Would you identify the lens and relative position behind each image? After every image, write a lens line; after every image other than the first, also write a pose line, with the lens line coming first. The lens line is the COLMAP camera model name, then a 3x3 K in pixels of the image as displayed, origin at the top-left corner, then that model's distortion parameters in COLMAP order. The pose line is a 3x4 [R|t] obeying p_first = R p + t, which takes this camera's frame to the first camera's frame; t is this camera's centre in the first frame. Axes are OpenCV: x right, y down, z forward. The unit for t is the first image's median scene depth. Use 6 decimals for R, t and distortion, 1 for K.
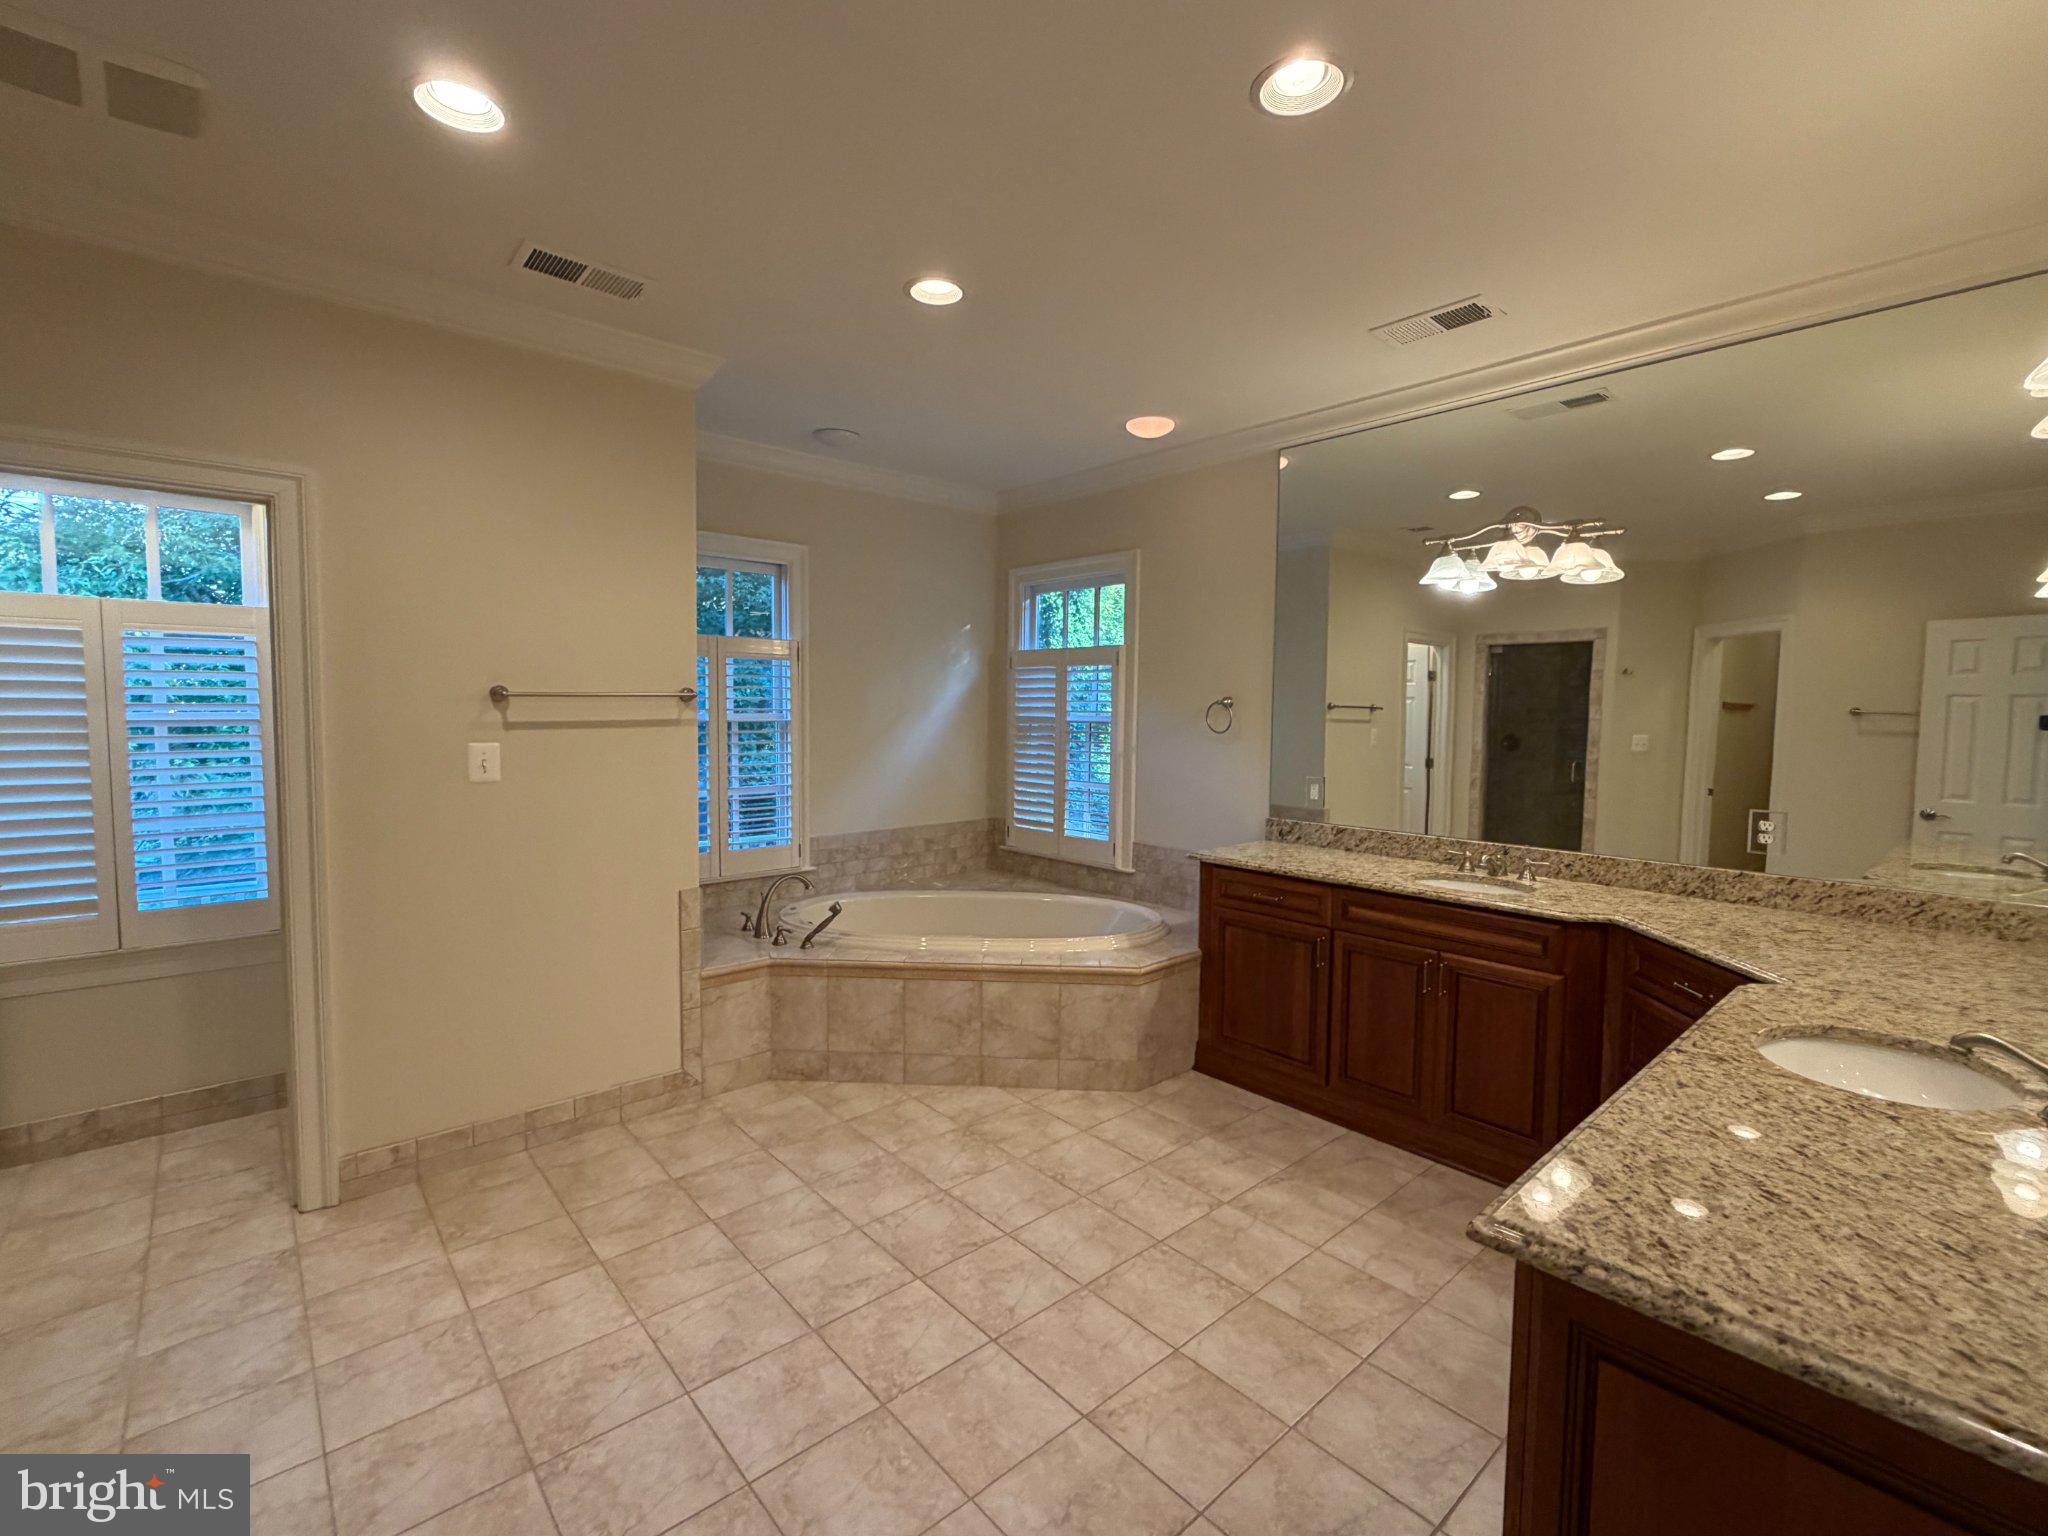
lens RADIAL K [[902.9, 0, 1024.5], [0, 902.9, 769.1], [0, 0, 1]] dist [-0.000982, -0.000286]
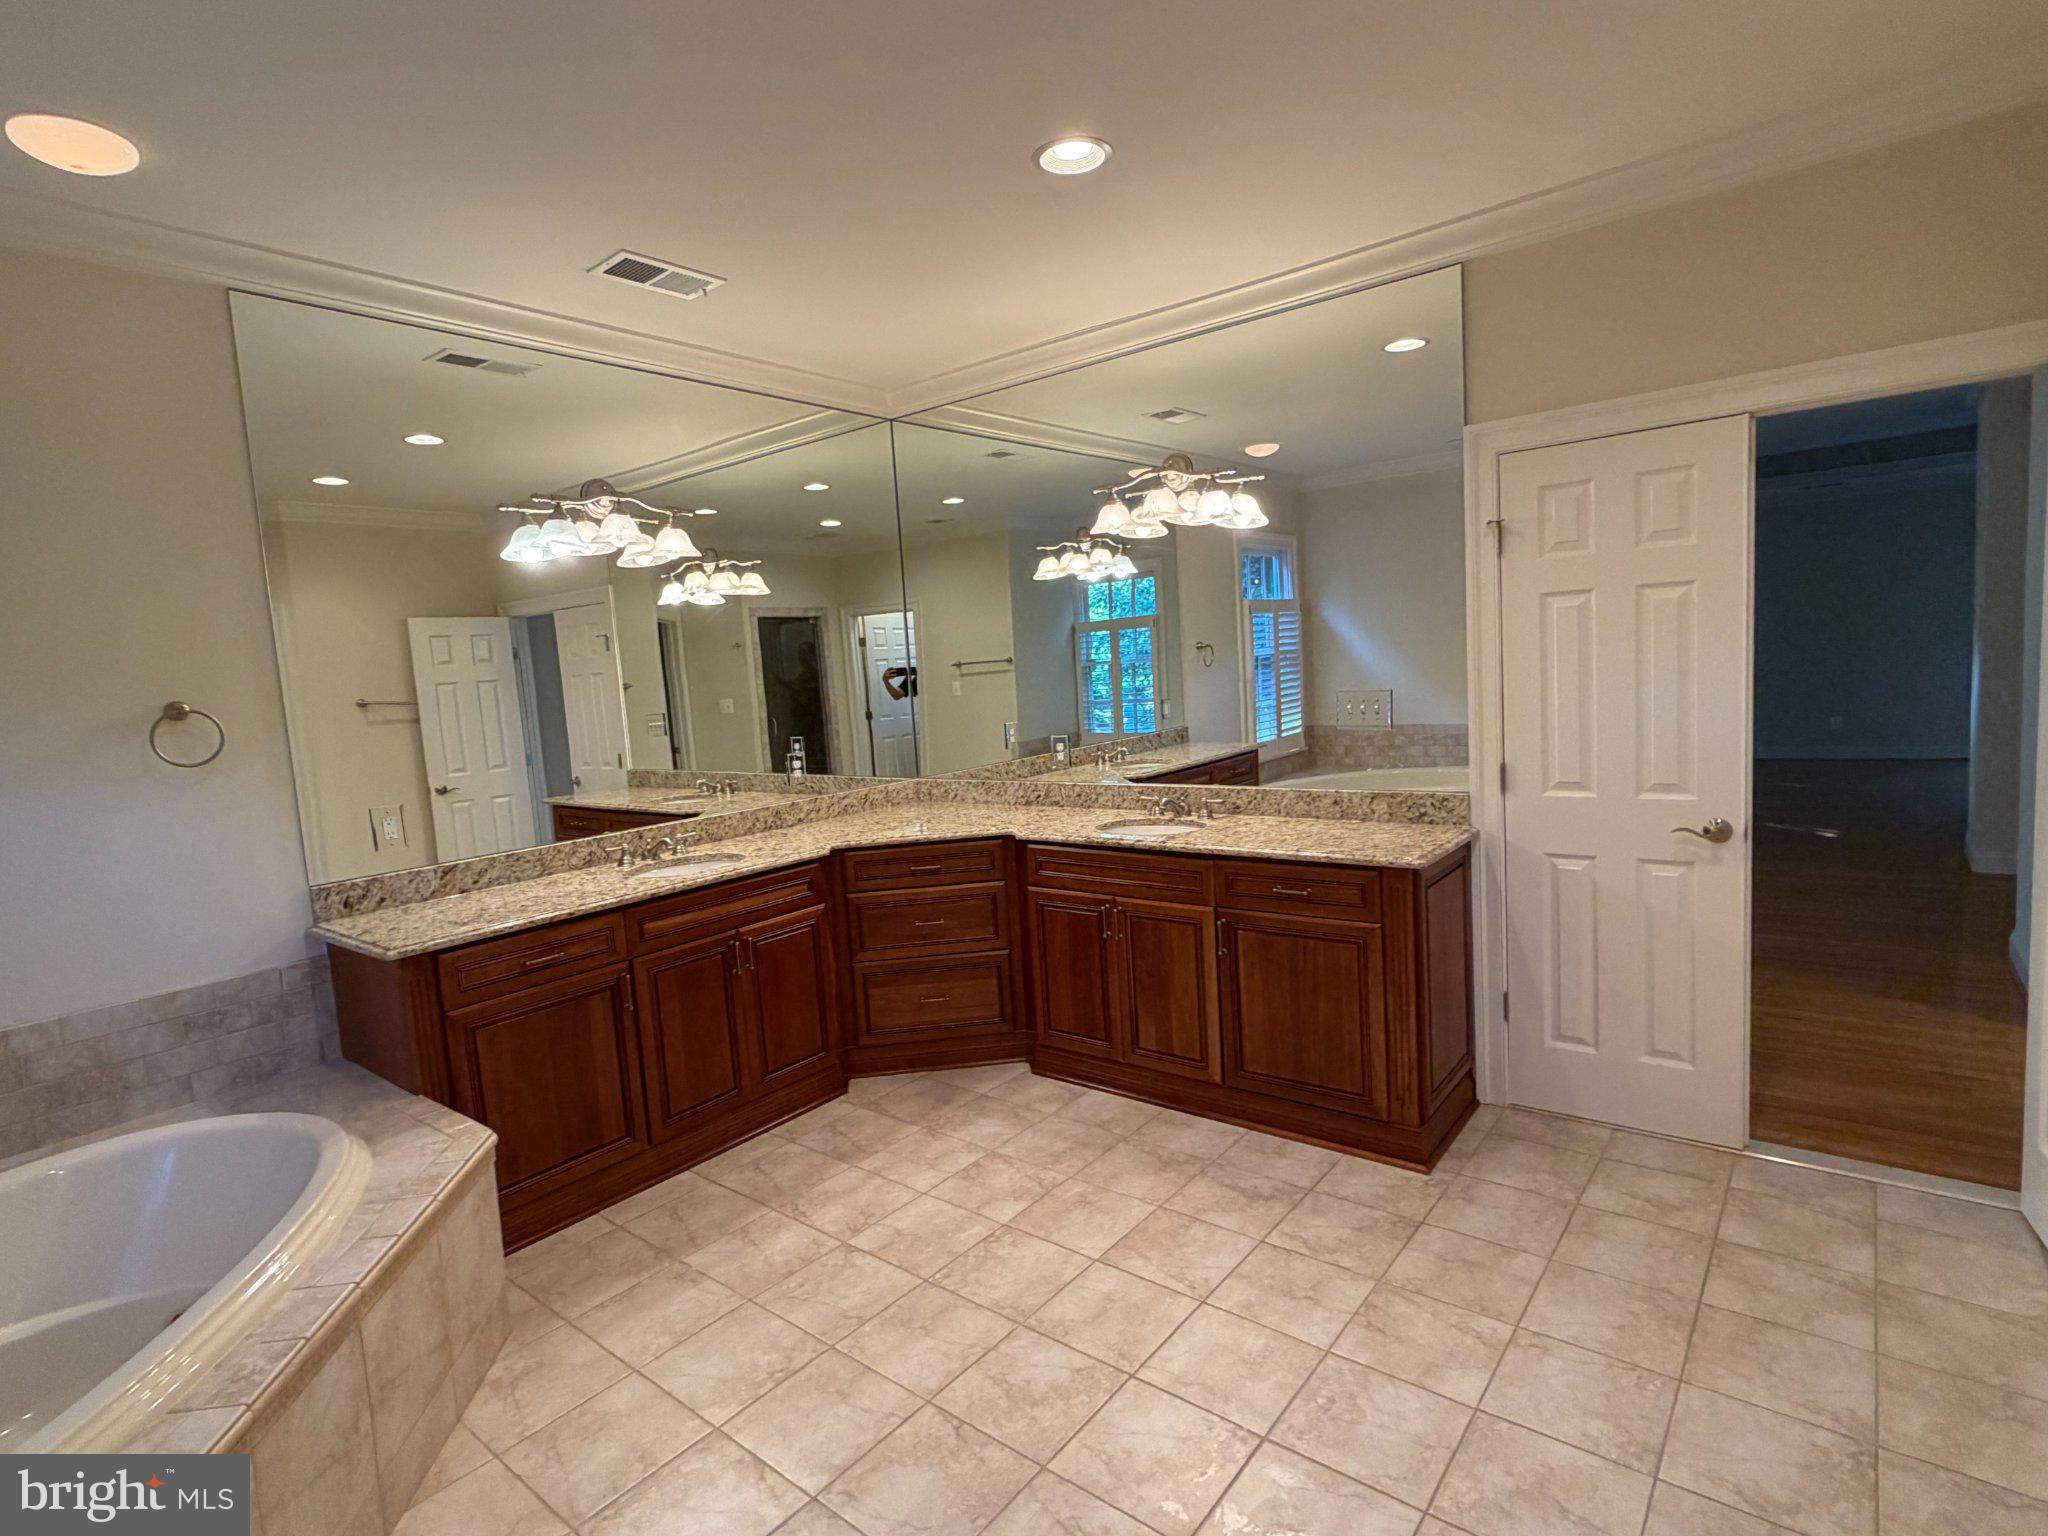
lens RADIAL K [[1025.5, 0, 1023.1], [0, 1025.5, 767.5], [0, 0, 1]] dist [0.003459, -0.000185]
pose [[-0.163217, -0.099358, 0.981574, -0.699721], [0.128274, 0.984334, 0.120967, -0.071038], [-0.978216, 0.145654, -0.147915, 0.856089]]
